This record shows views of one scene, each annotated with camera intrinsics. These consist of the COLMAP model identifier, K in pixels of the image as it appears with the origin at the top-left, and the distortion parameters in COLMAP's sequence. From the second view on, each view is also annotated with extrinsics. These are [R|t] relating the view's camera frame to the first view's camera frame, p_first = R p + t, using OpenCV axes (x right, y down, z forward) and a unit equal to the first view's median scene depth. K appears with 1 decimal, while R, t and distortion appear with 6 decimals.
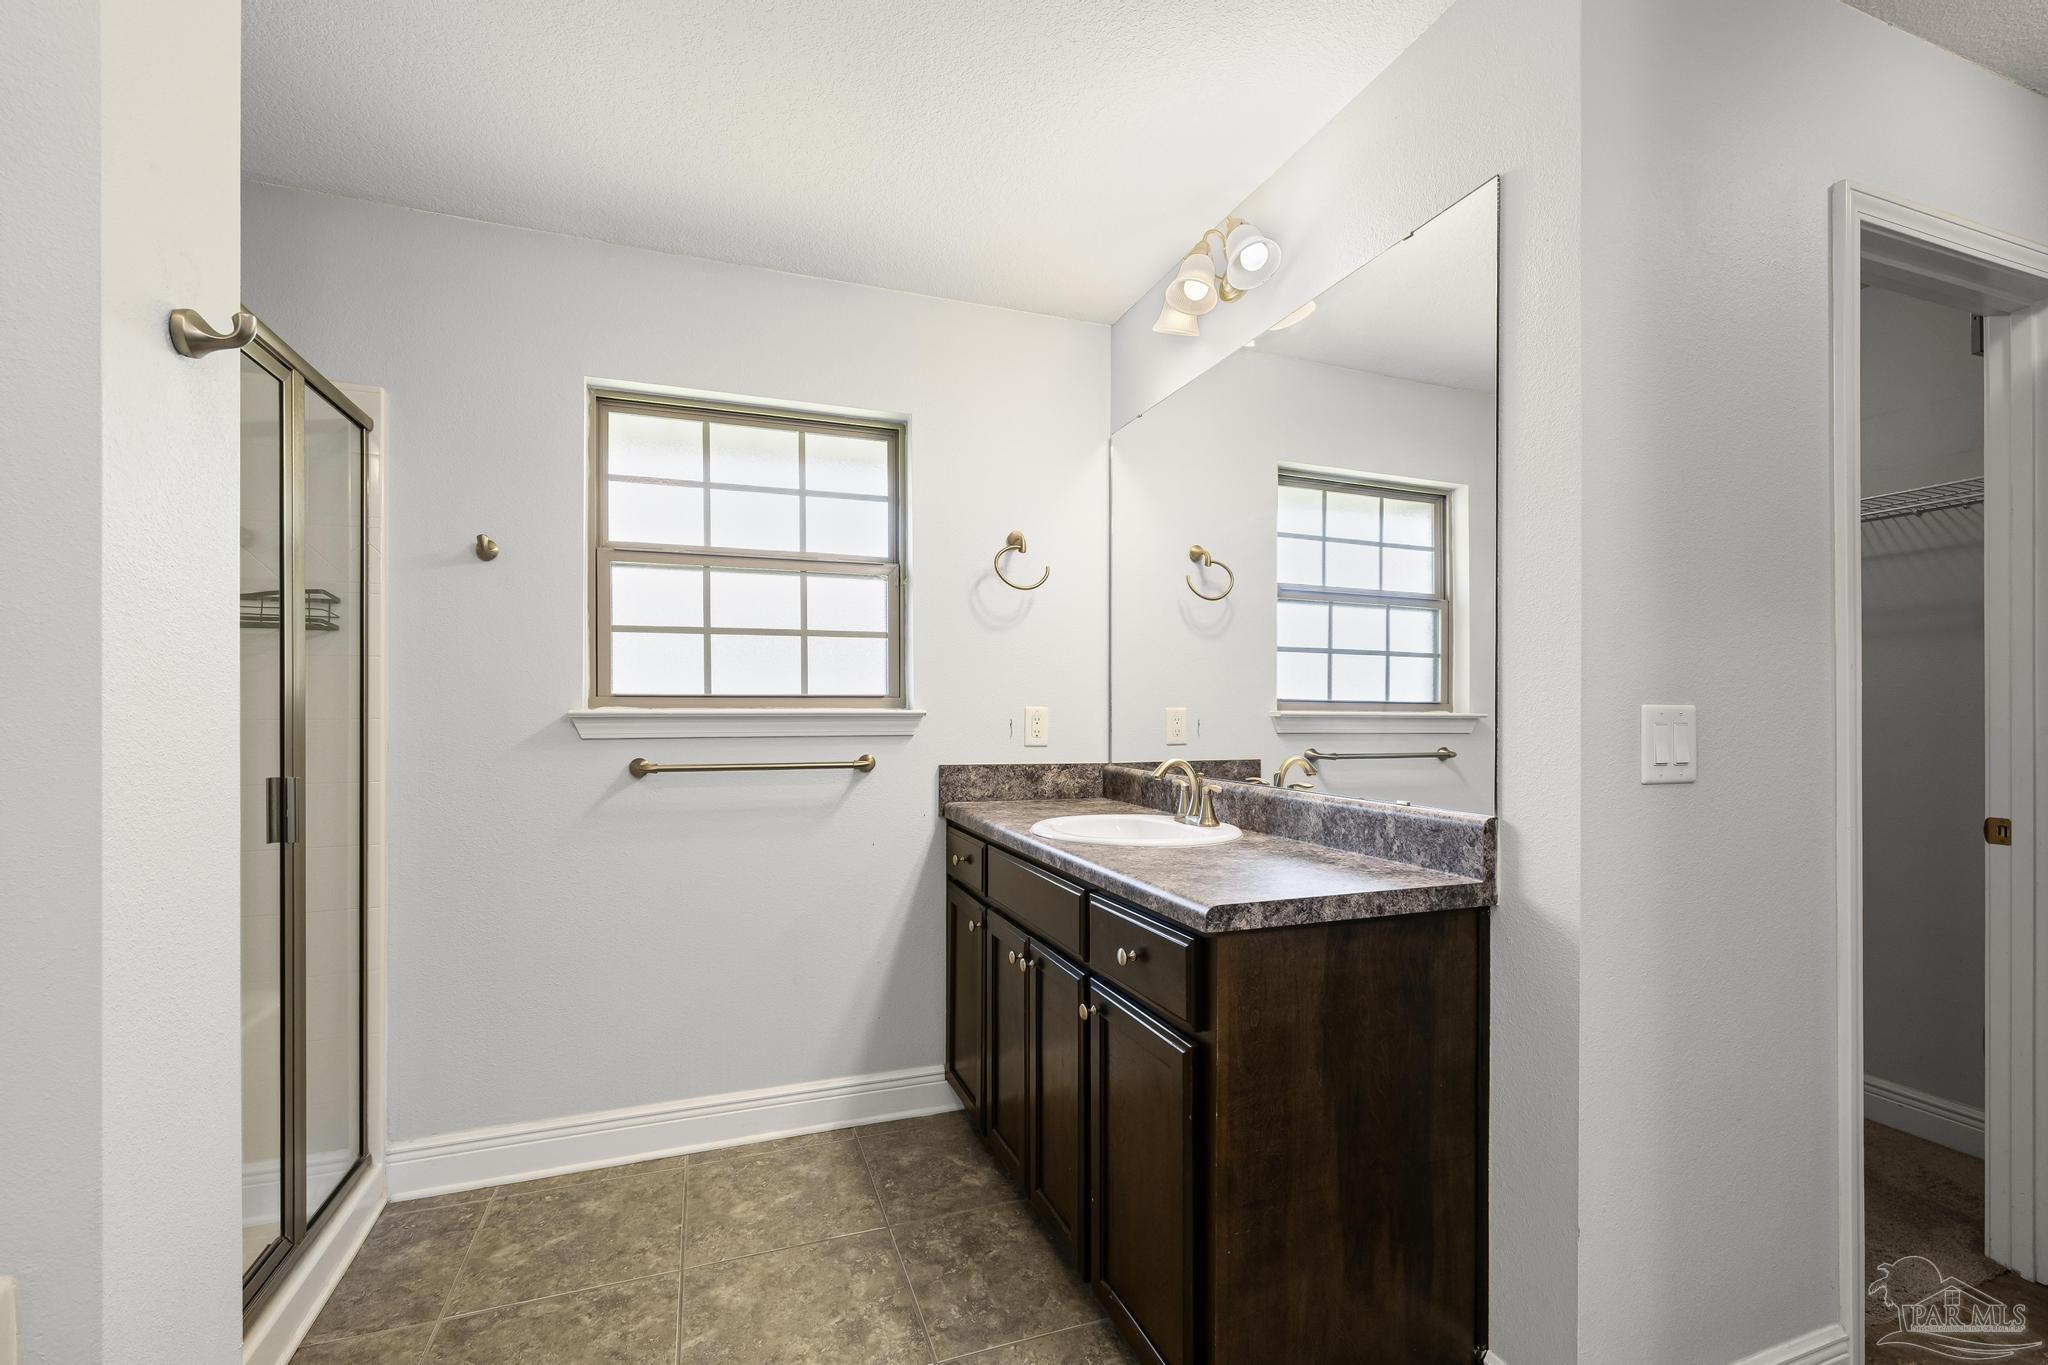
lens RADIAL K [[864.8, 0, 1023.7], [0, 864.8, 698.7], [0, 0, 1]] dist [0.002838, -0.000460]
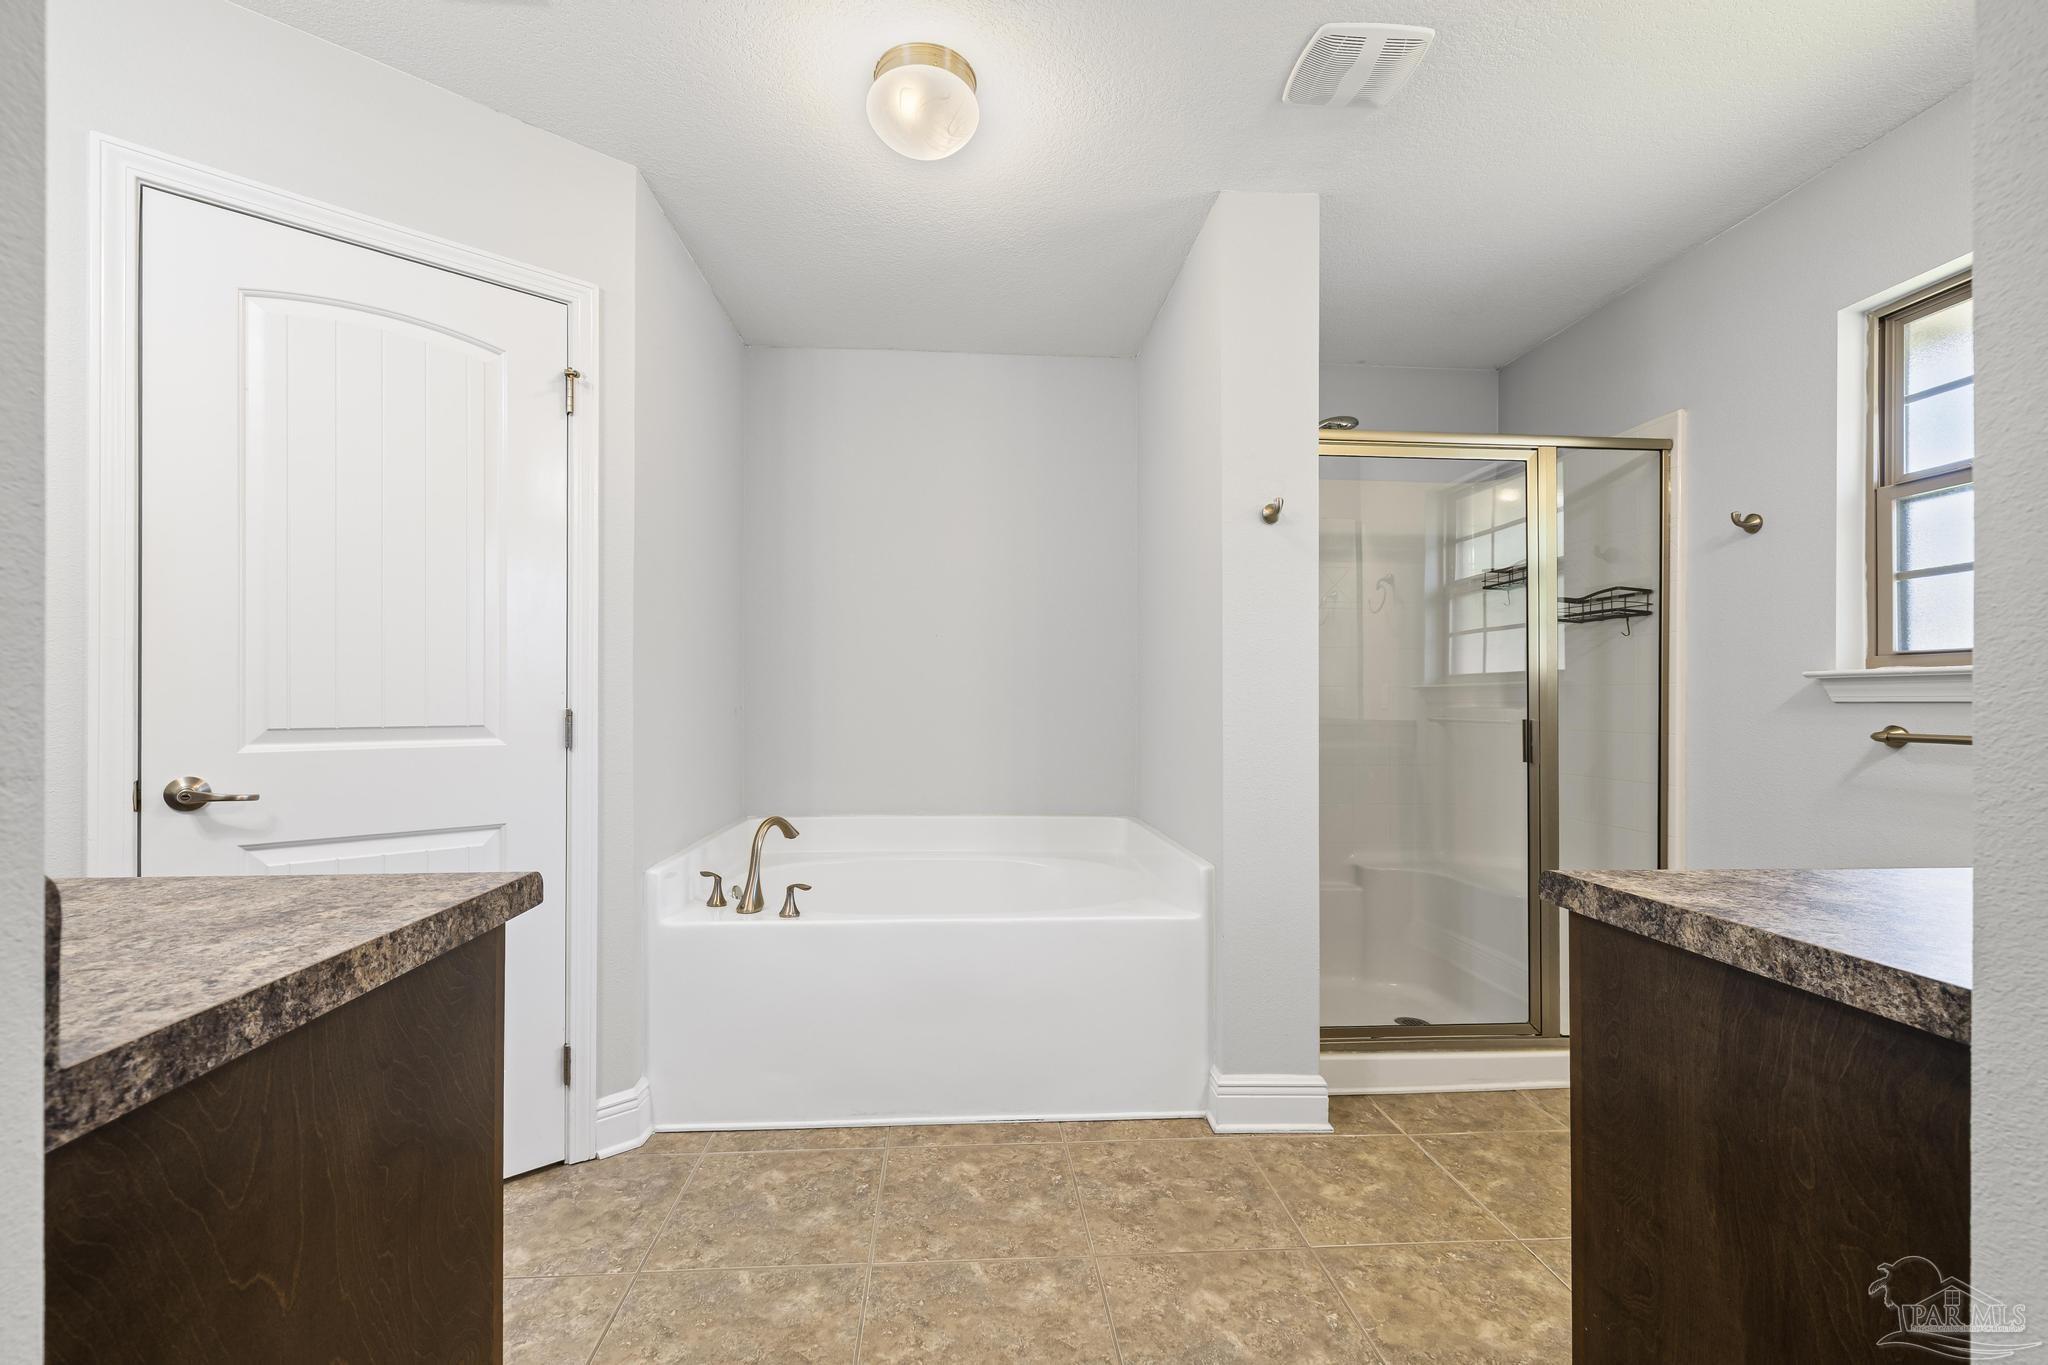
lens RADIAL K [[864.8, 0, 1008.9], [0, 864.8, 696.5], [0, 0, 1]] dist [0.002838, -0.000460]
pose [[-0.277229, -0.009056, -0.960761, 1.058519], [0.009220, 0.999884, -0.012085, 0.073345], [0.960760, -0.012208, -0.277114, 0.678992]]
